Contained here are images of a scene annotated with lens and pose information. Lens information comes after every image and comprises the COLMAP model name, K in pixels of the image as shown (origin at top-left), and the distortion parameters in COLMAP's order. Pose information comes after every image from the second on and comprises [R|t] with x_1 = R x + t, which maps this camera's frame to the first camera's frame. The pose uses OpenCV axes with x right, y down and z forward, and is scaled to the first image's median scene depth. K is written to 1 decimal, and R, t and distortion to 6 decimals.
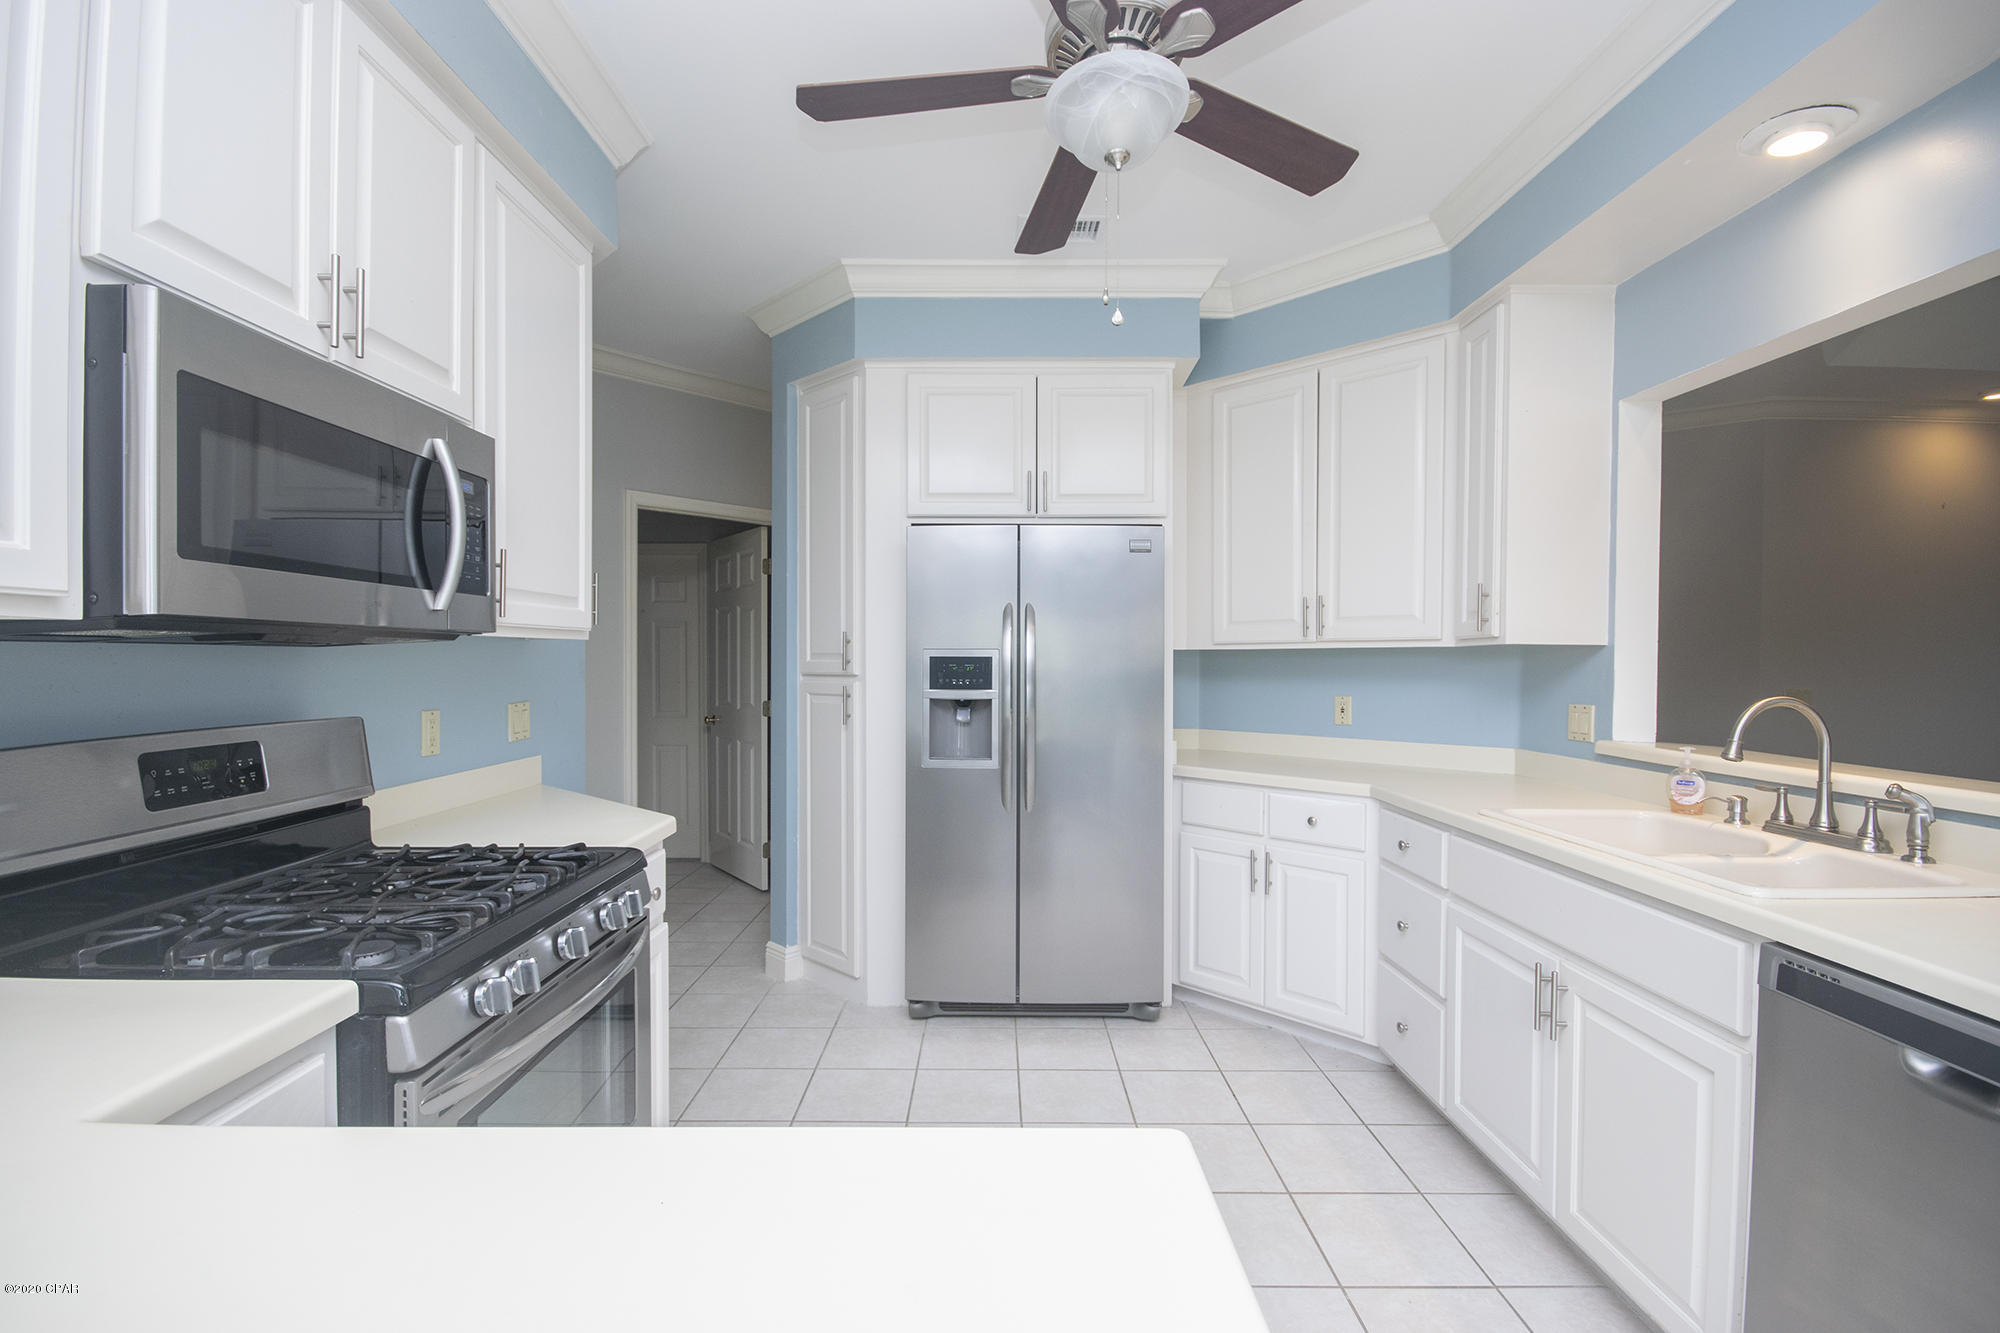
lens RADIAL K [[876.8, 0, 992.6], [0, 876.8, 676.7], [0, 0, 1]] dist [0.010793, -0.016972]
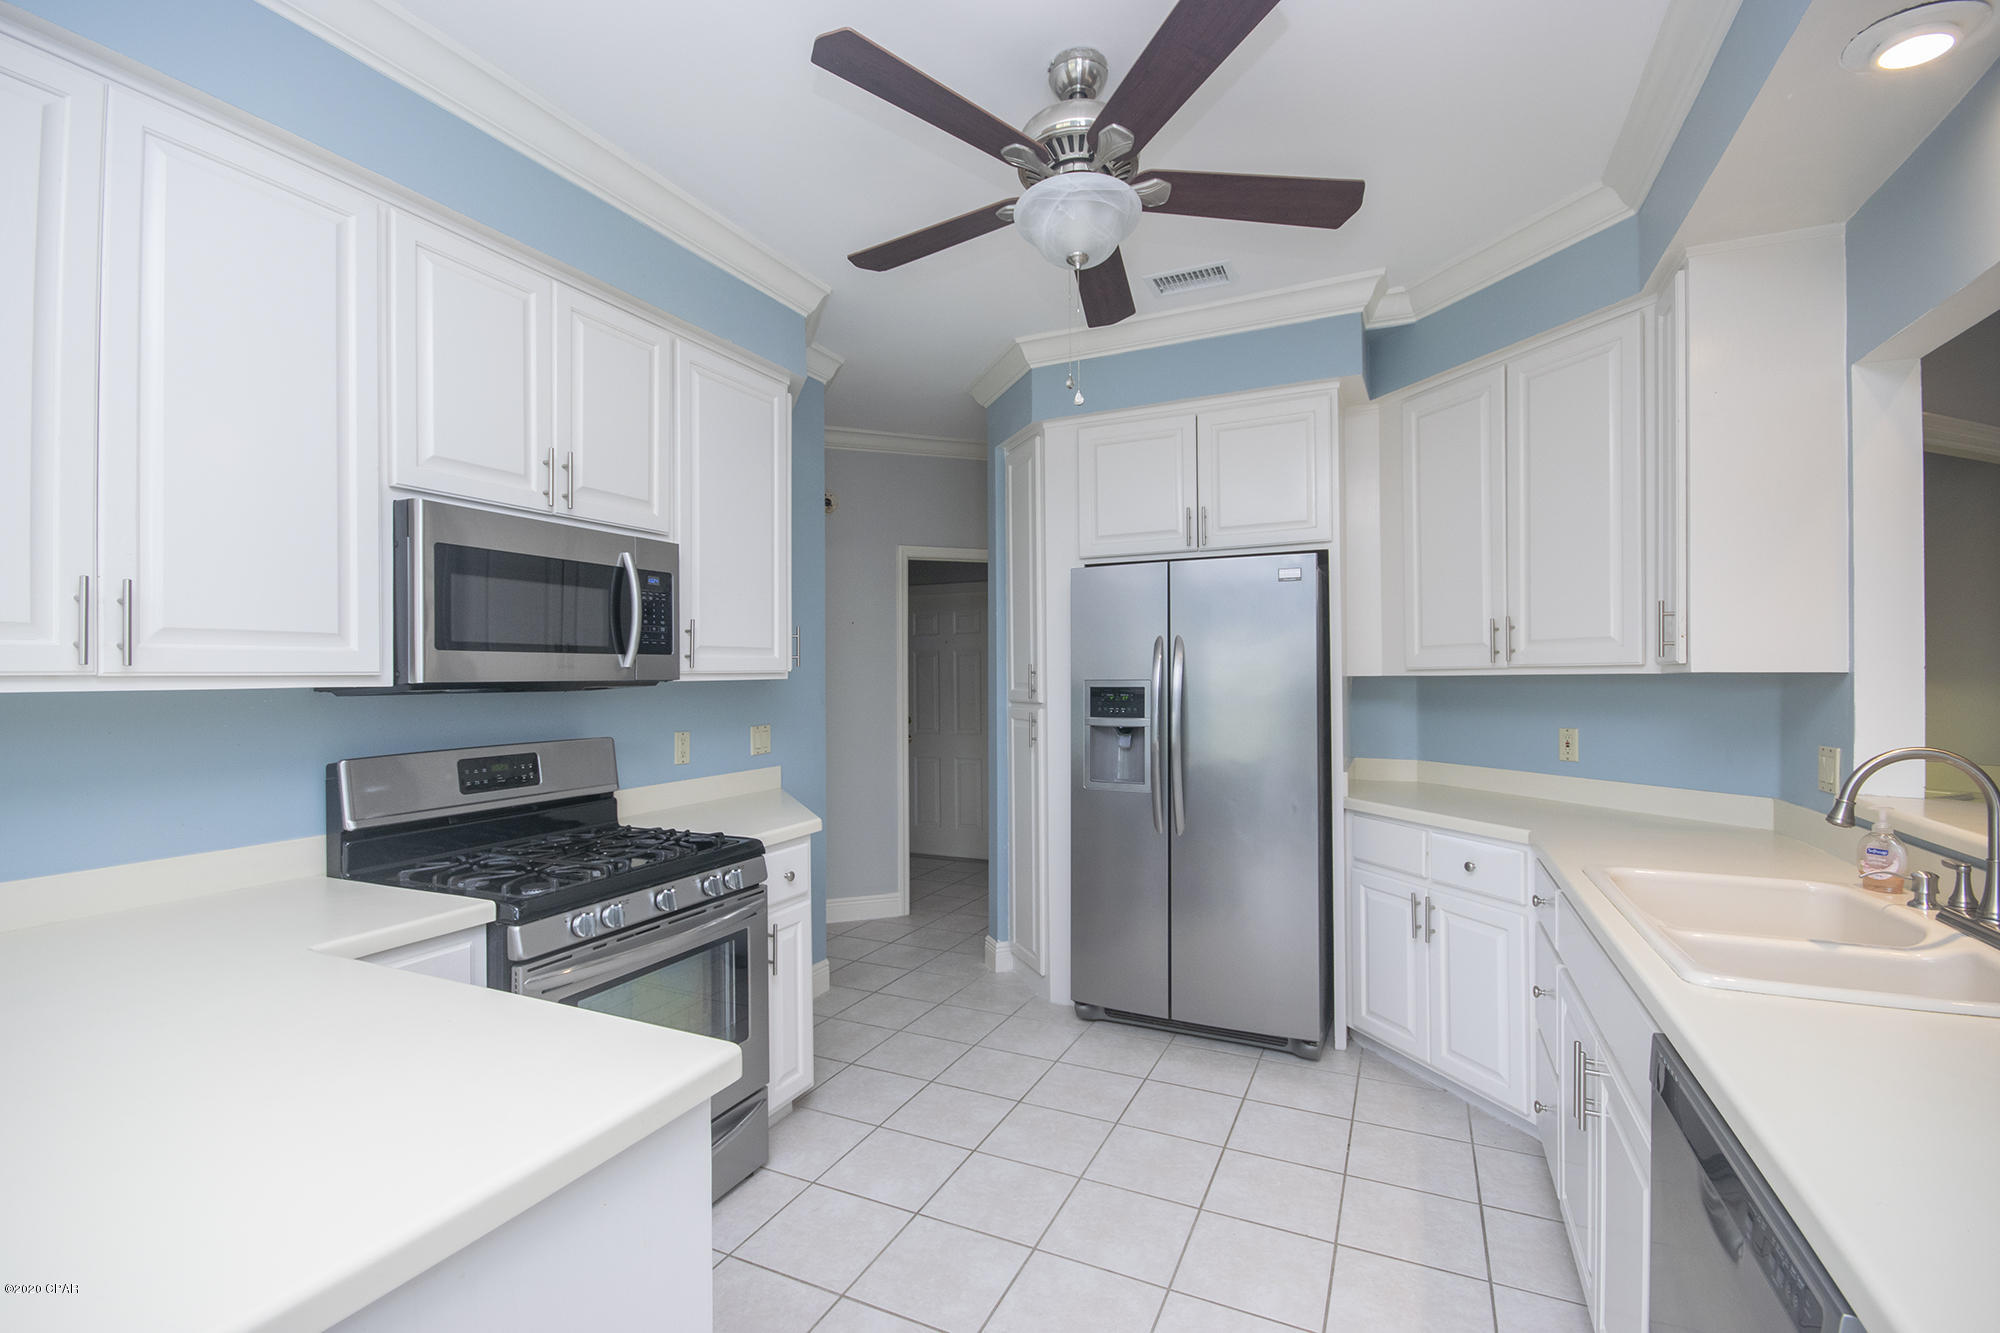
lens RADIAL K [[876.8, 0, 992.6], [0, 876.8, 676.7], [0, 0, 1]] dist [0.010793, -0.016972]
pose [[0.901310, -0.009423, -0.433072, 0.298166], [0.002346, 0.999855, -0.016872, -0.017775], [0.433168, 0.014191, 0.901201, -0.036486]]
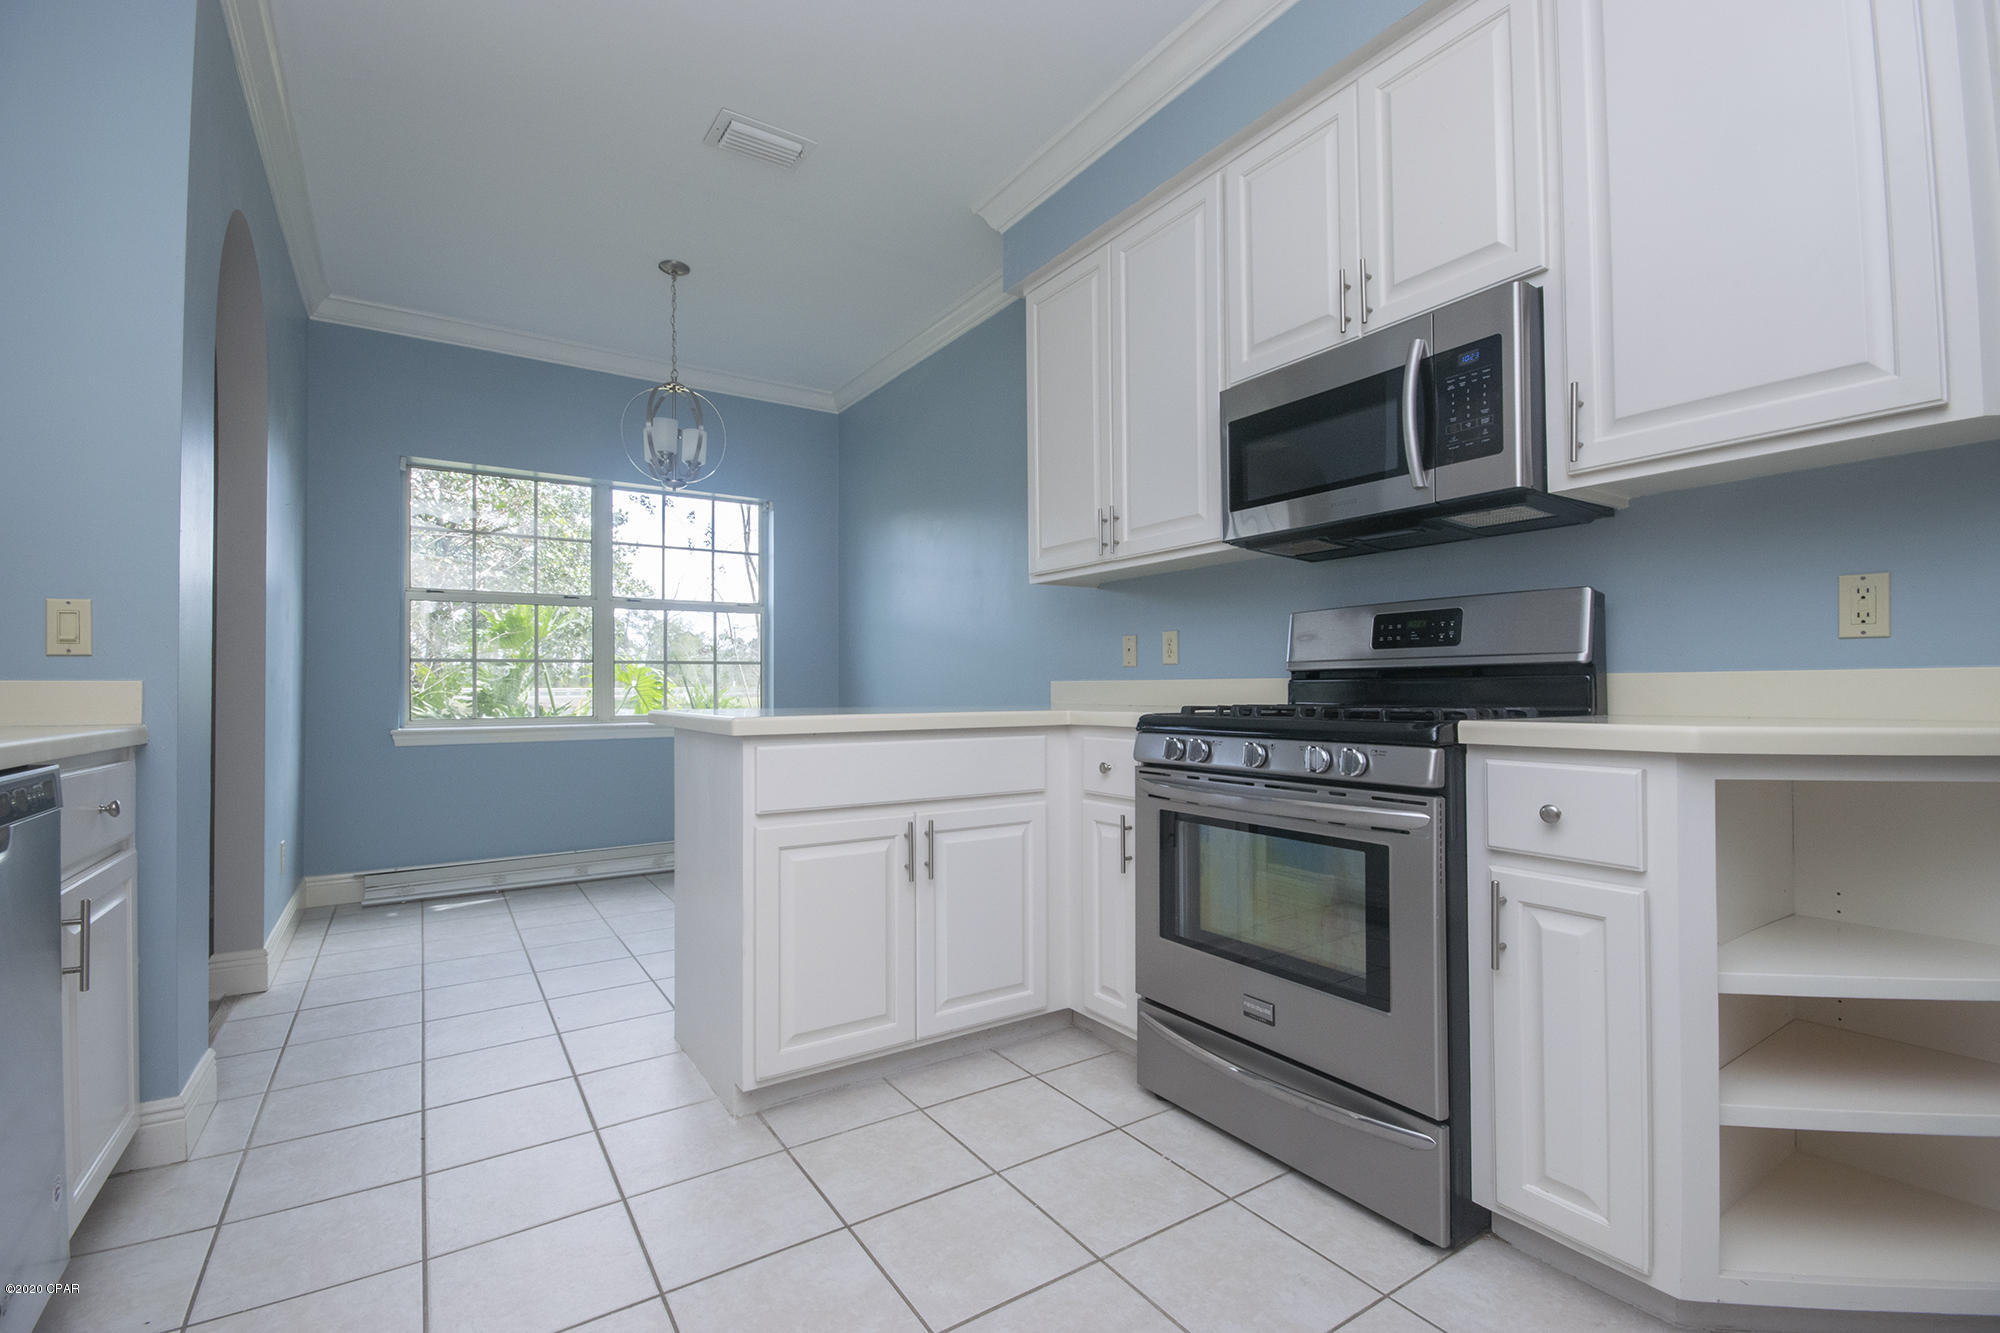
lens RADIAL K [[876.8, 0, 992.6], [0, 876.8, 676.7], [0, 0, 1]] dist [0.010793, -0.016972]
pose [[-0.836630, -0.004342, -0.547751, 0.244432], [-0.006140, 0.999980, 0.001452, 0.090896], [0.547733, 0.004578, -0.836640, 0.872655]]
